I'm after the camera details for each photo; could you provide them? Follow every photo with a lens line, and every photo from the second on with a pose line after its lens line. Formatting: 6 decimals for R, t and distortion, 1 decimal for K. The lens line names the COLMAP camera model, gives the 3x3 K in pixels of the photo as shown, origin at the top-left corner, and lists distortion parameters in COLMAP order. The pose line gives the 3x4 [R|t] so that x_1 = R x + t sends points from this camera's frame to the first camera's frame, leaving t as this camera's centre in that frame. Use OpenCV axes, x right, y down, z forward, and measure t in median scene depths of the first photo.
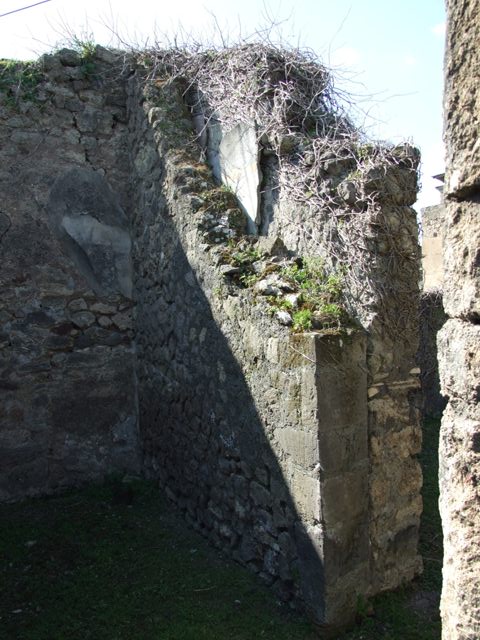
lens RADIAL K [[519.6, 0, 240.0], [0, 519.6, 320.0], [0, 0, 1]] dist [-0.063967, 0.076217]
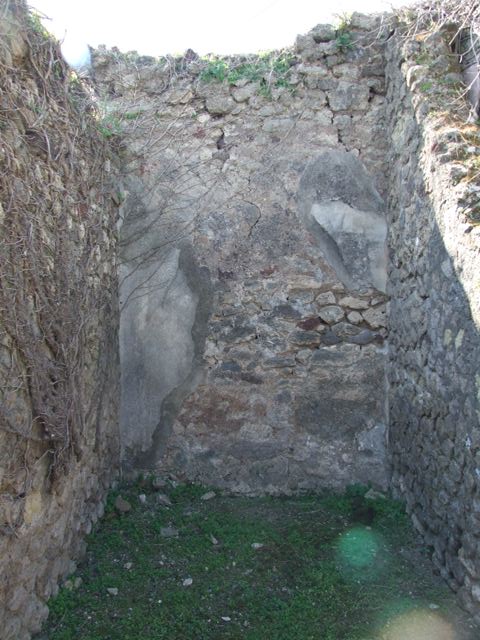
lens RADIAL K [[519.6, 0, 240.0], [0, 519.6, 320.0], [0, 0, 1]] dist [-0.063967, 0.076217]
pose [[0.857538, 0.037064, -0.513084, 0.035382], [-0.031970, 0.999313, 0.018756, -0.003323], [0.513427, 0.000319, 0.858133, 0.125615]]
